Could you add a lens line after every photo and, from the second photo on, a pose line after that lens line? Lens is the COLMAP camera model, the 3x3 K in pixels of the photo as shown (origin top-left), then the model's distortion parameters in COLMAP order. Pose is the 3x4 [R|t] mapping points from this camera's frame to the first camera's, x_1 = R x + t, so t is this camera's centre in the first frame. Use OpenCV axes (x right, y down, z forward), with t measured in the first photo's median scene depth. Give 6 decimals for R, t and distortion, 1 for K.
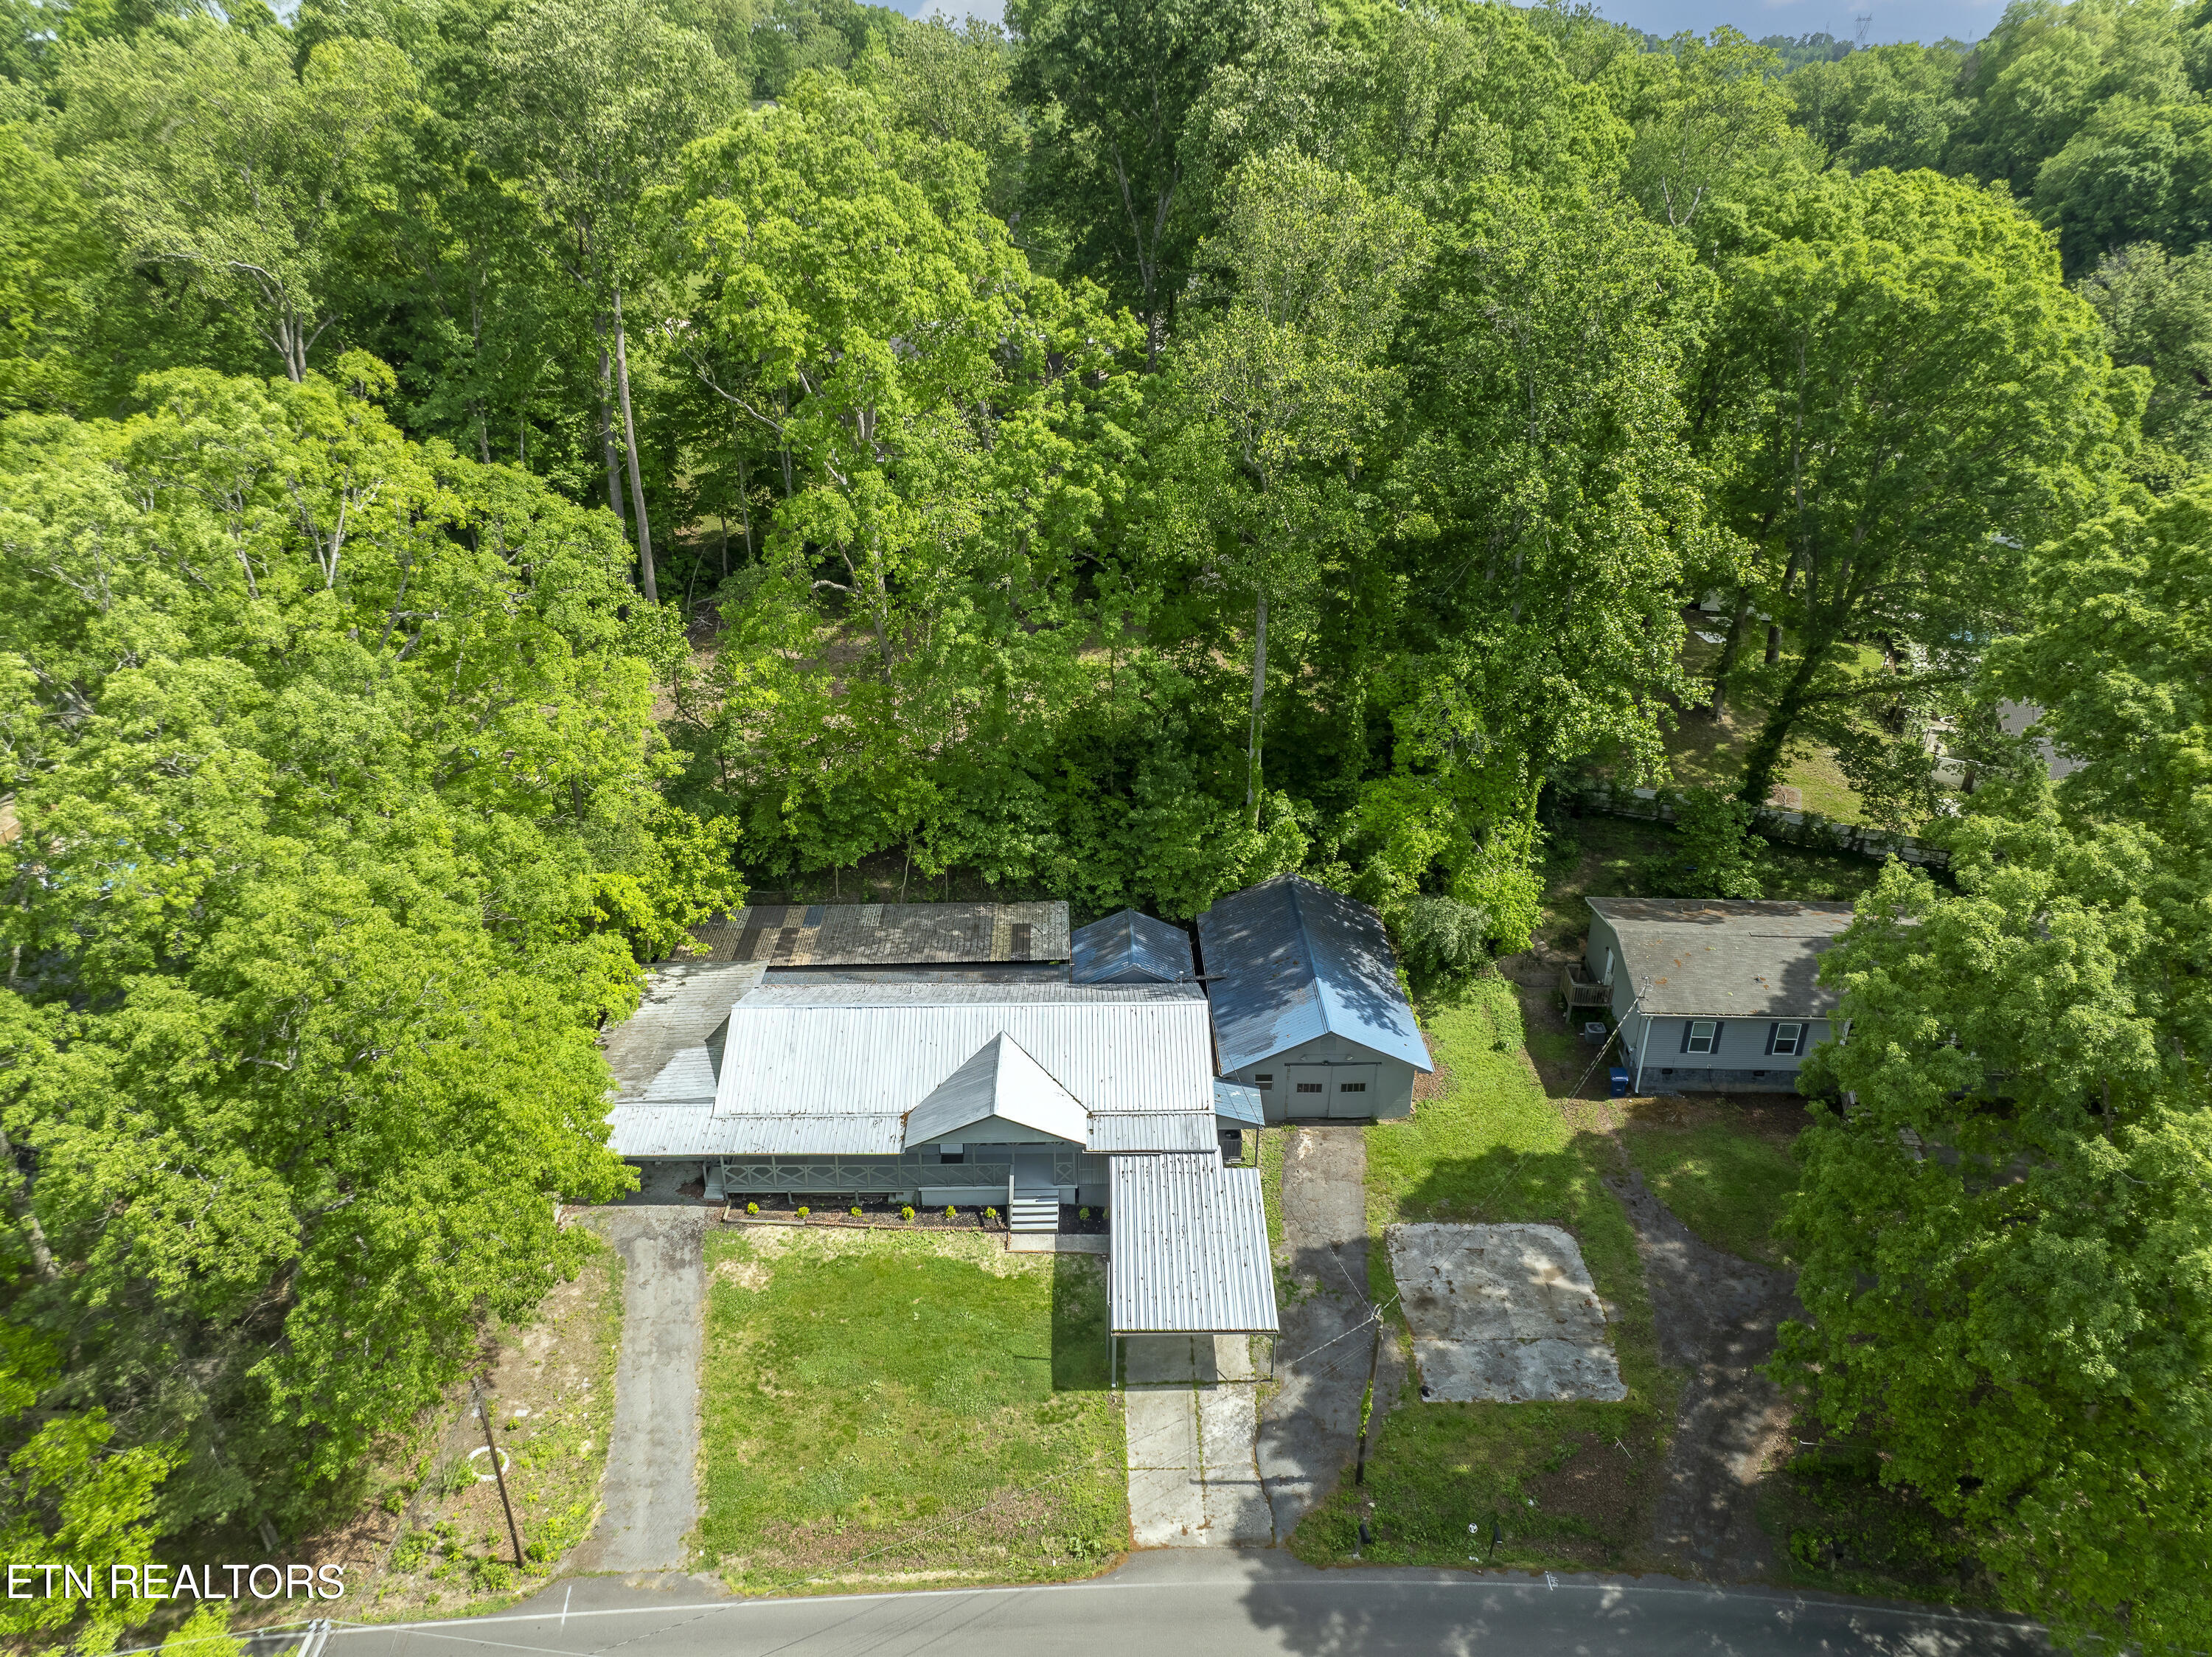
lens RADIAL K [[1540.7, 0, 1106.0], [0, 1540.7, 828.5], [0, 0, 1]] dist [-0.034511, -0.000143]
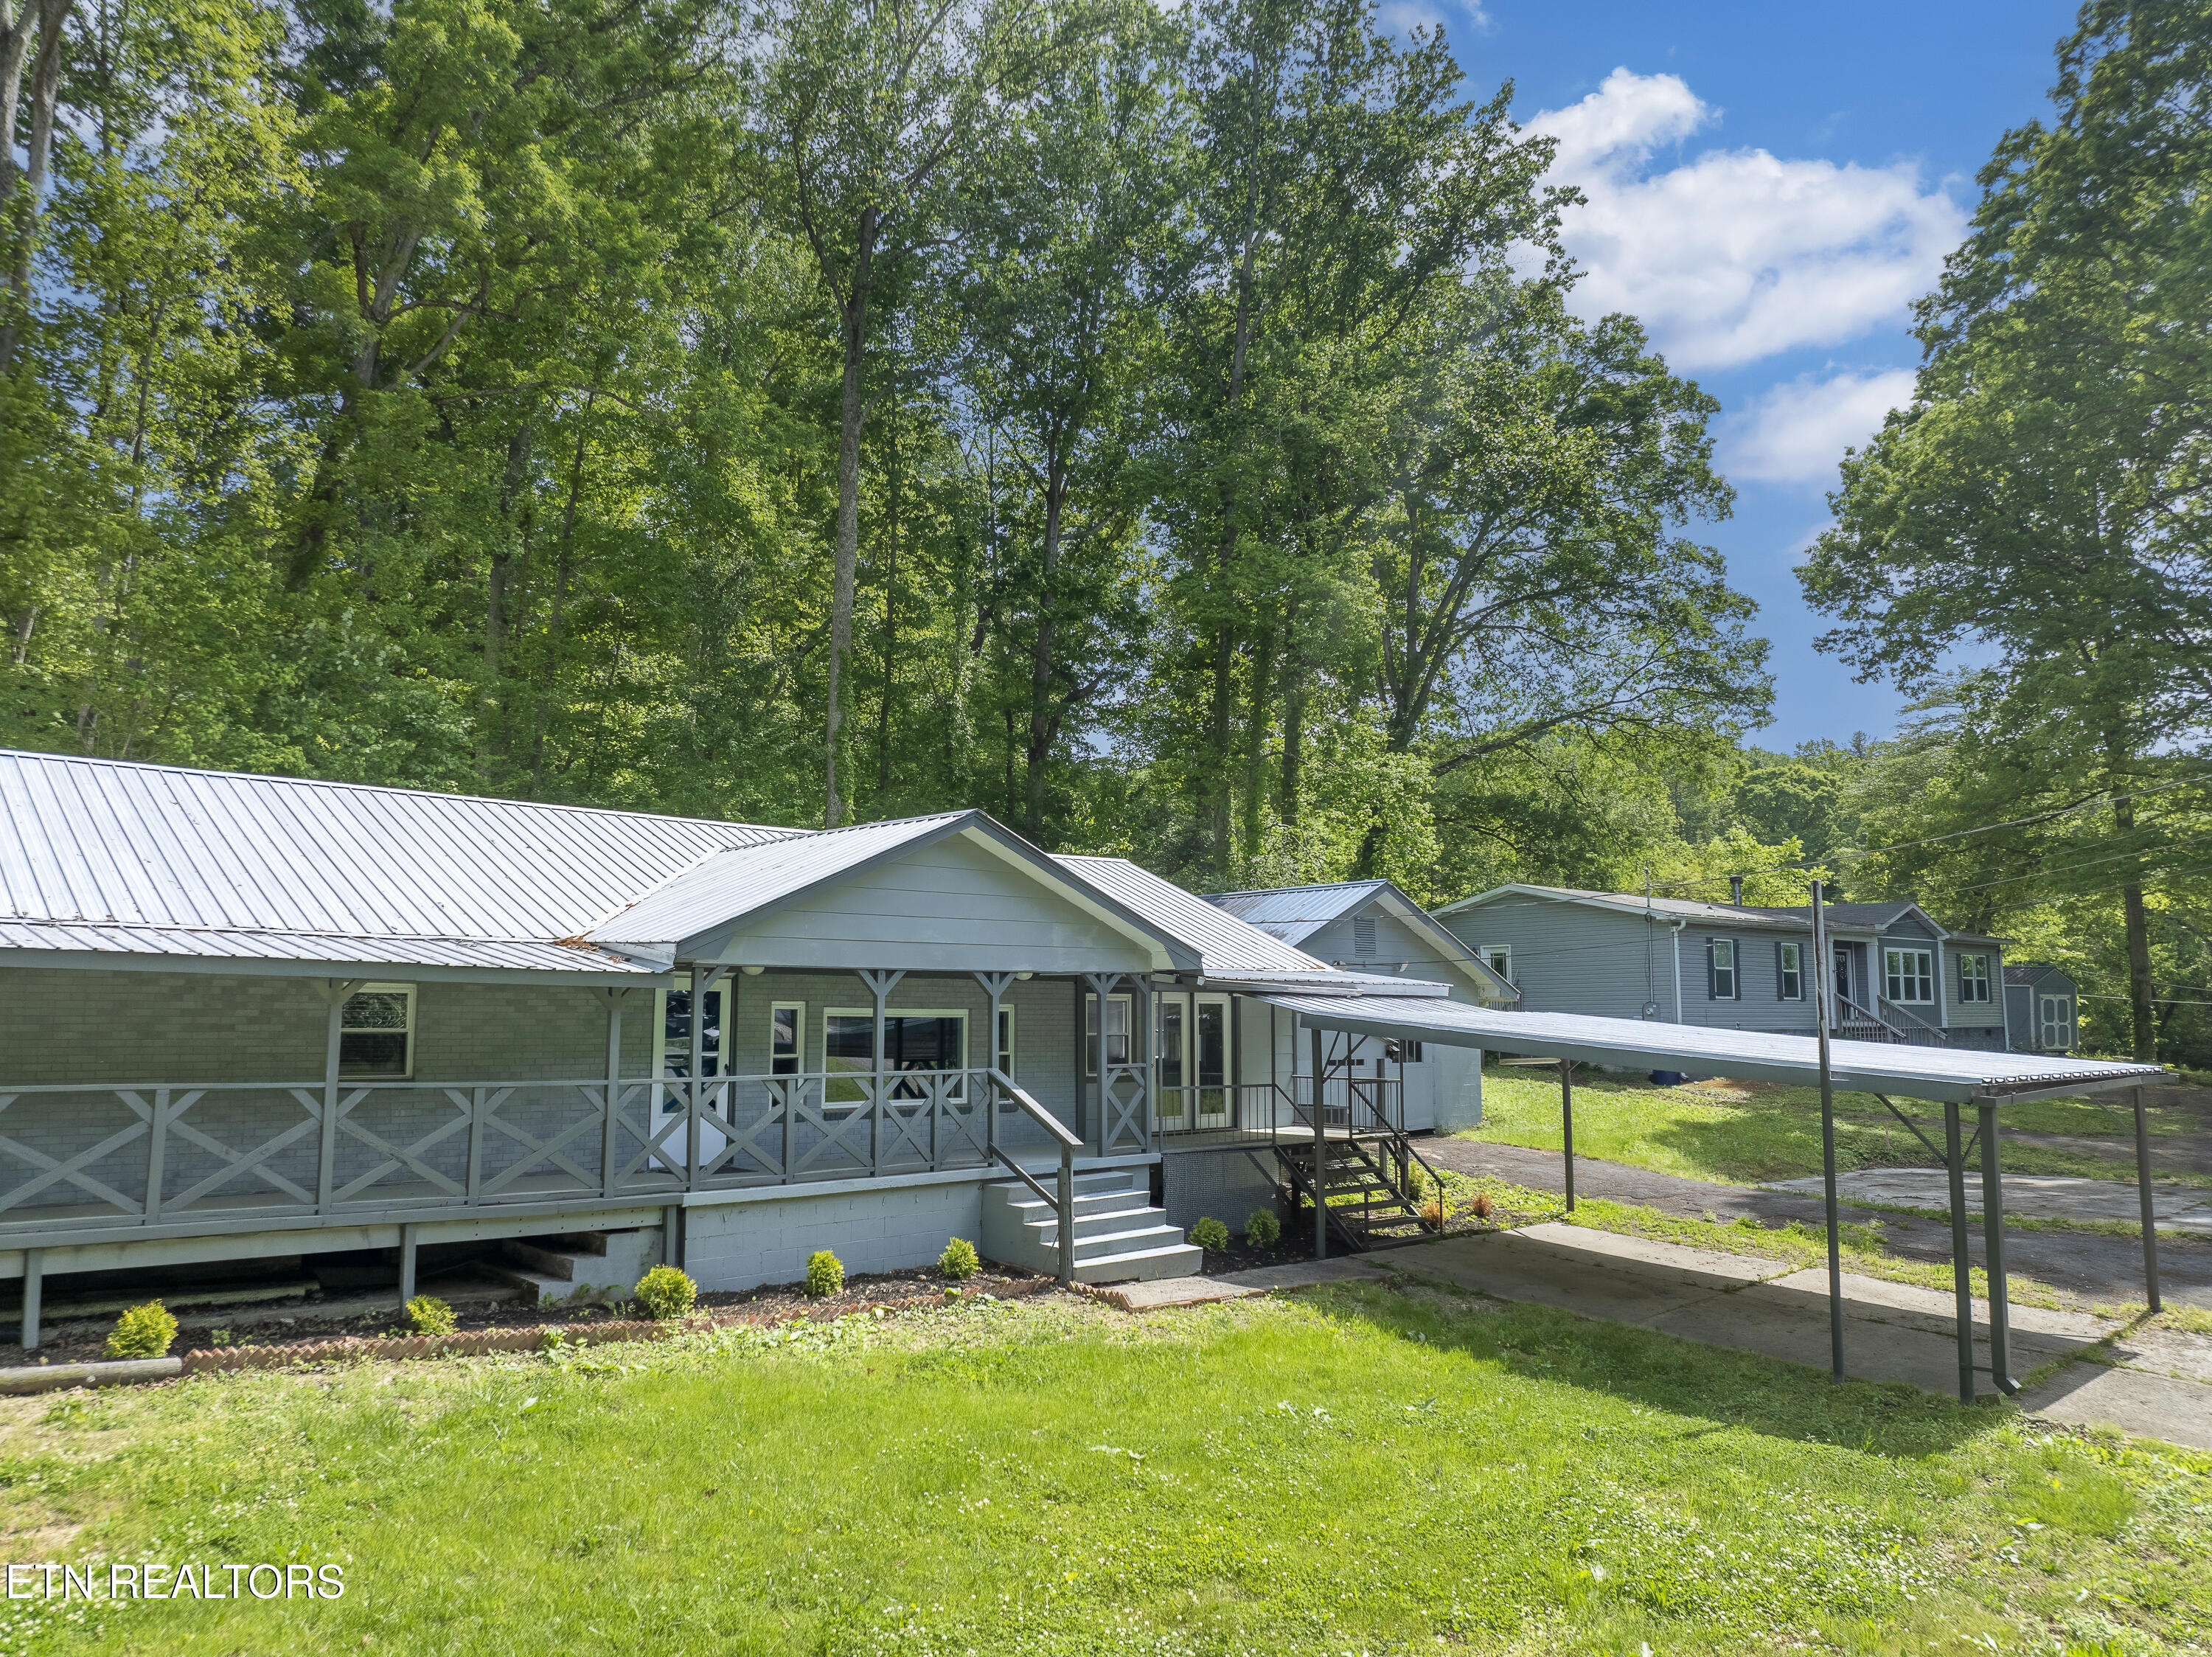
lens RADIAL K [[1553.9, 0, 1106.6], [0, 1553.9, 838.9], [0, 0, 1]] dist [-0.041537, 0.008791]
pose [[0.748546, 0.077650, 0.658521, -0.243983], [0.296183, 0.849385, -0.436830, 0.323710], [-0.593258, 0.522030, 0.612805, 0.820392]]
